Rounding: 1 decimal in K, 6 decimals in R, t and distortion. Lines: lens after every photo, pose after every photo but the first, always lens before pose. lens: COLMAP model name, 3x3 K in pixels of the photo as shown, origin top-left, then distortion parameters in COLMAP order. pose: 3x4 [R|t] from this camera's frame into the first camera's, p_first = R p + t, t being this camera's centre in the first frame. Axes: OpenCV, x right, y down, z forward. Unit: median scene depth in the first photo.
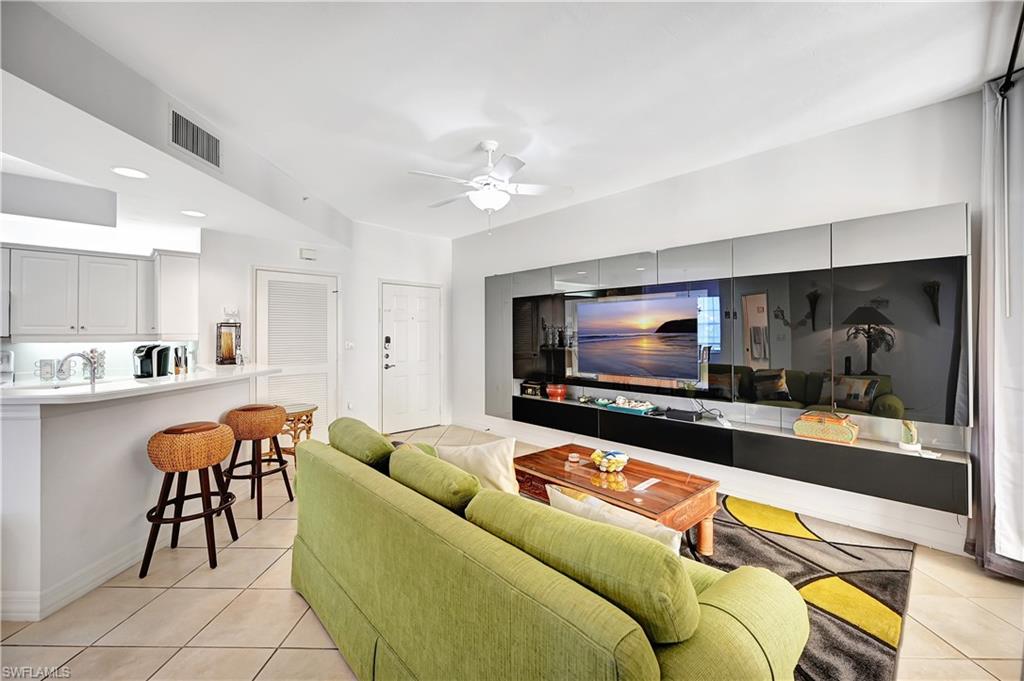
lens RADIAL K [[414.2, 0, 508.4], [0, 414.2, 332.0], [0, 0, 1]] dist [-0.000646, -0.000062]
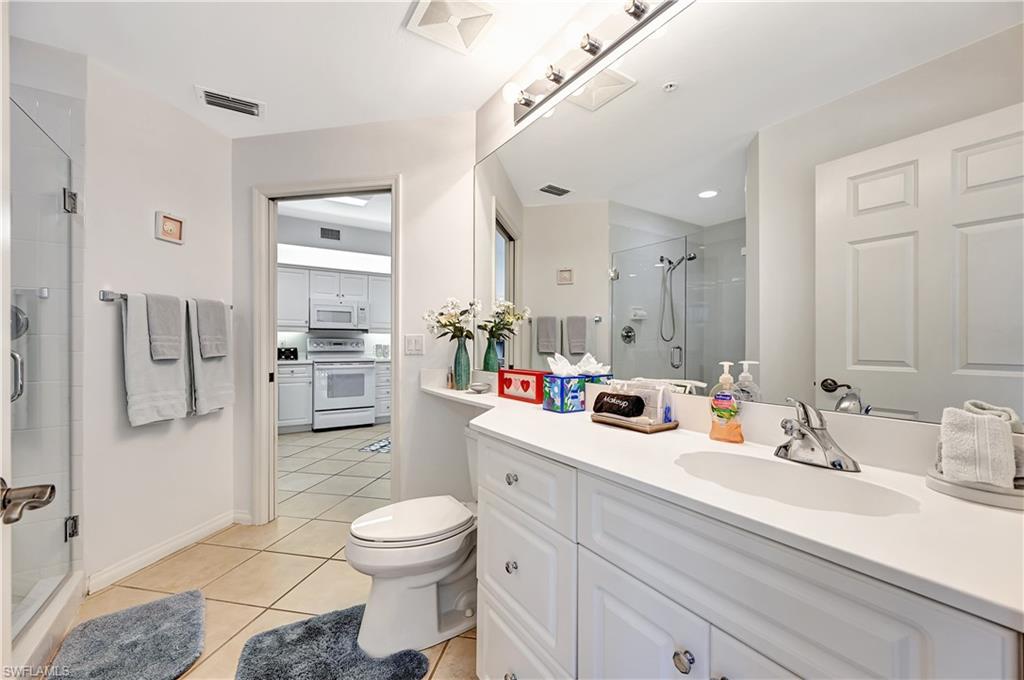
lens RADIAL K [[412.8, 0, 512.0], [0, 412.8, 340.0], [0, 0, 1]] dist [-0.000293, -0.000012]
pose [[0.984676, 0.004120, -0.174346, -0.323531], [-0.003703, 0.999989, 0.002717, 0.040468], [0.174355, -0.002030, 0.984681, -0.430418]]
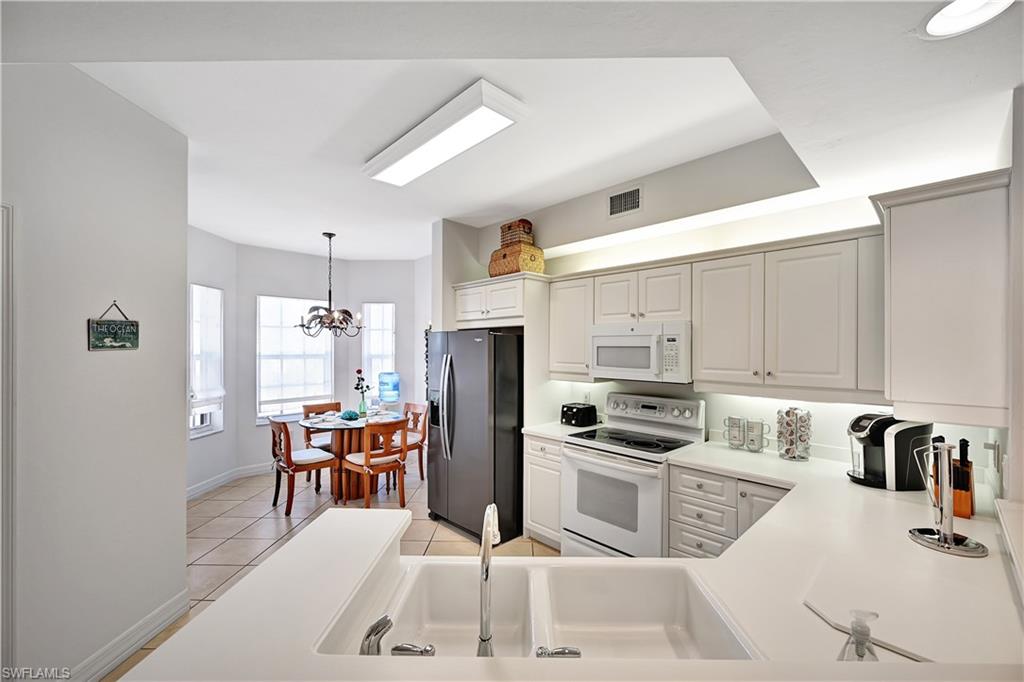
lens RADIAL K [[417.8, 0, 517.4], [0, 417.8, 346.8], [0, 0, 1]] dist [0.000888, 0.000034]
pose [[0.012555, 0.001564, -0.999920, -0.412264], [0.003738, 0.999992, 0.001611, -0.048403], [0.999914, -0.003758, 0.012549, 0.597988]]
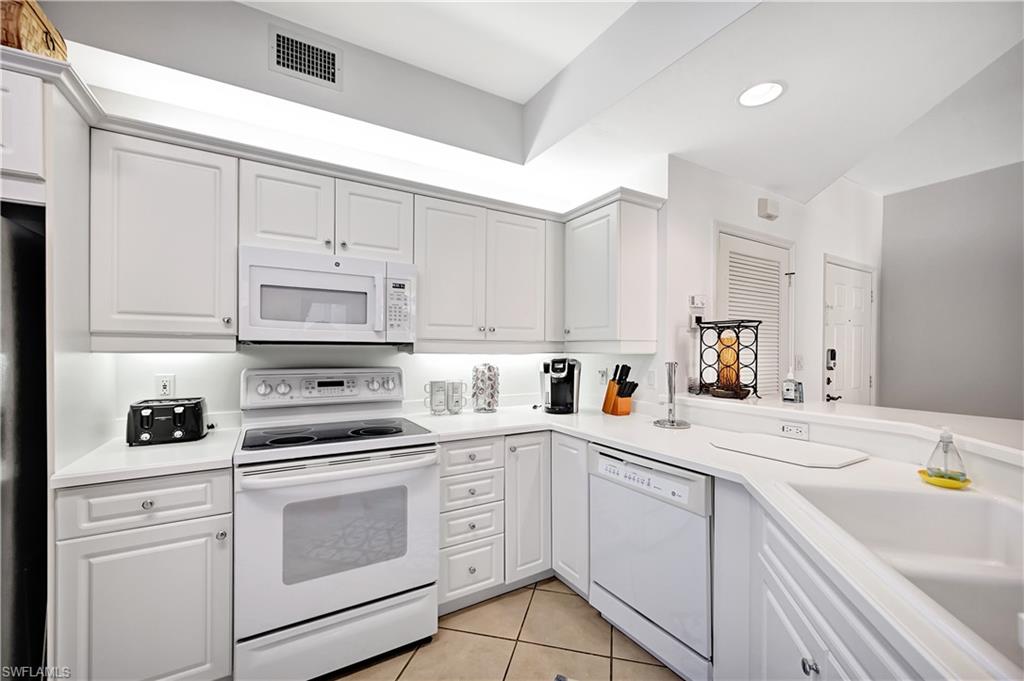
lens RADIAL K [[411.1, 0, 513.0], [0, 411.1, 349.8], [0, 0, 1]] dist [0.000038, -0.000035]
pose [[0.976022, 0.010159, -0.217434, -0.821733], [-0.007771, 0.999900, 0.011838, 0.011144], [0.217532, -0.009864, 0.976003, 0.400935]]
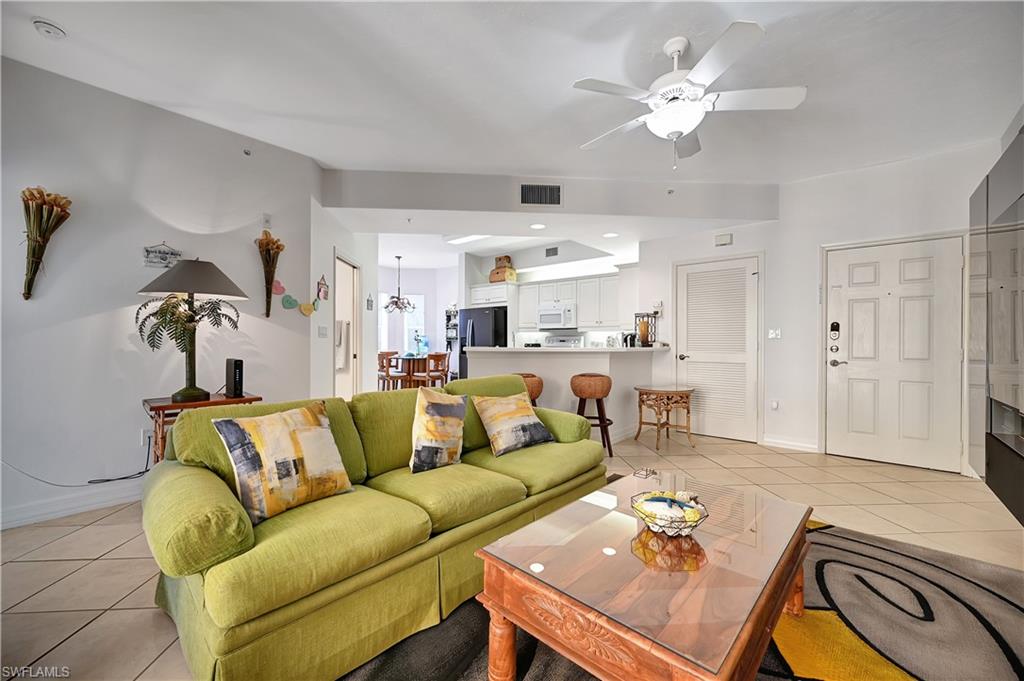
lens RADIAL K [[412.8, 0, 512.0], [0, 412.8, 340.5], [0, 0, 1]] dist [-0.000293, -0.000012]
pose [[0.092490, 0.001228, -0.995713, 0.507137], [0.000776, 0.999999, 0.001306, 0.055300], [0.995713, -0.000893, 0.092489, 0.479924]]
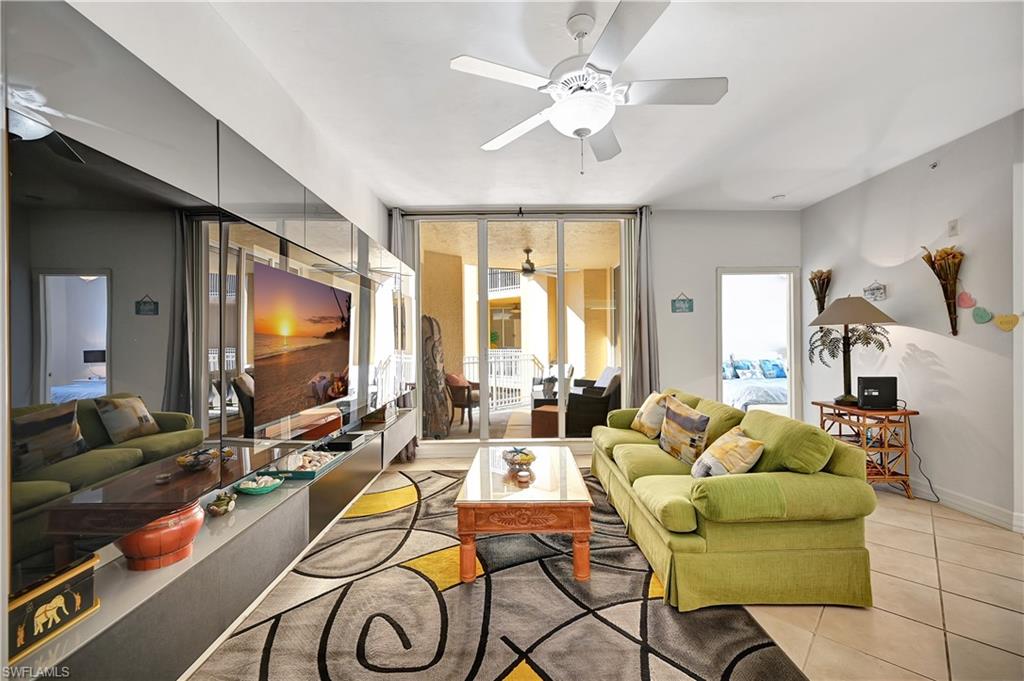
lens RADIAL K [[412.8, 0, 512.0], [0, 412.8, 340.5], [0, 0, 1]] dist [-0.000293, -0.000012]
pose [[-0.732890, 0.013124, 0.680221, -0.296278], [0.009186, 0.999914, -0.009395, 0.016509], [-0.680285, -0.000637, -0.732947, 1.155661]]
